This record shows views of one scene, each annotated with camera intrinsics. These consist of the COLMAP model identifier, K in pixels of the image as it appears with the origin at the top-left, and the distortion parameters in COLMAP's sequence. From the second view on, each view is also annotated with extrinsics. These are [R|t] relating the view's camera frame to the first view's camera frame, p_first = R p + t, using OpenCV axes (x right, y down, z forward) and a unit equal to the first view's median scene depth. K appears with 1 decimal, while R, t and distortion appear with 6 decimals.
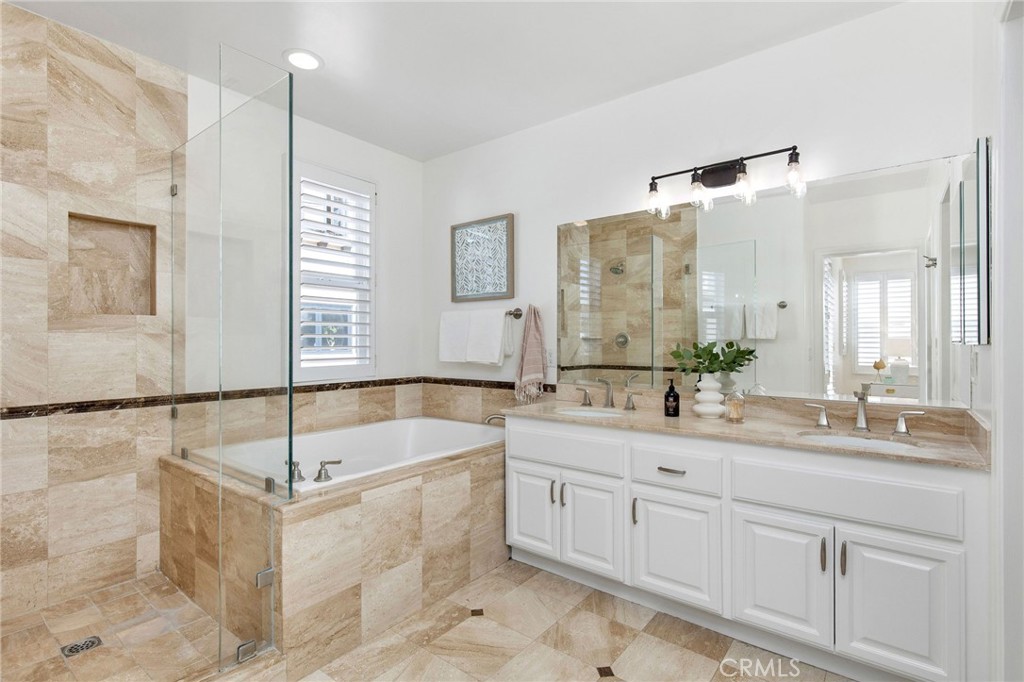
lens RADIAL K [[483.8, 0, 508.3], [0, 483.8, 343.6], [0, 0, 1]] dist [0.001230, 0.000287]
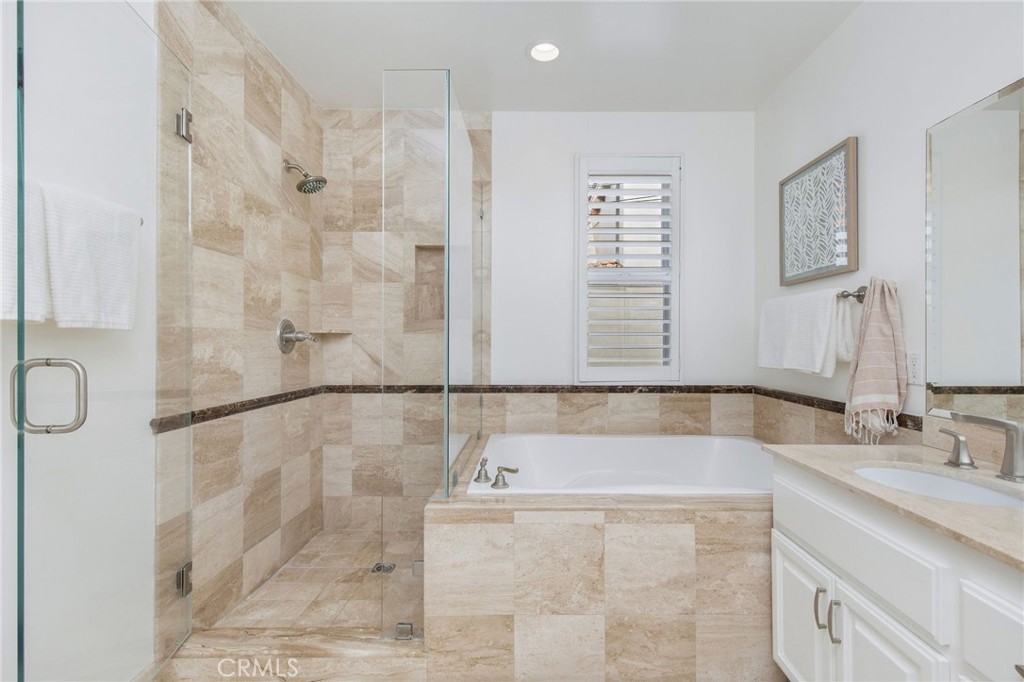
lens RADIAL K [[473.1, 0, 511.9], [0, 473.1, 340.1], [0, 0, 1]] dist [0.011810, -0.000375]
pose [[0.624538, -0.001437, -0.780993, 0.294479], [-0.003316, 0.999984, -0.004492, 0.000081], [0.780988, 0.005395, 0.624523, 0.367696]]
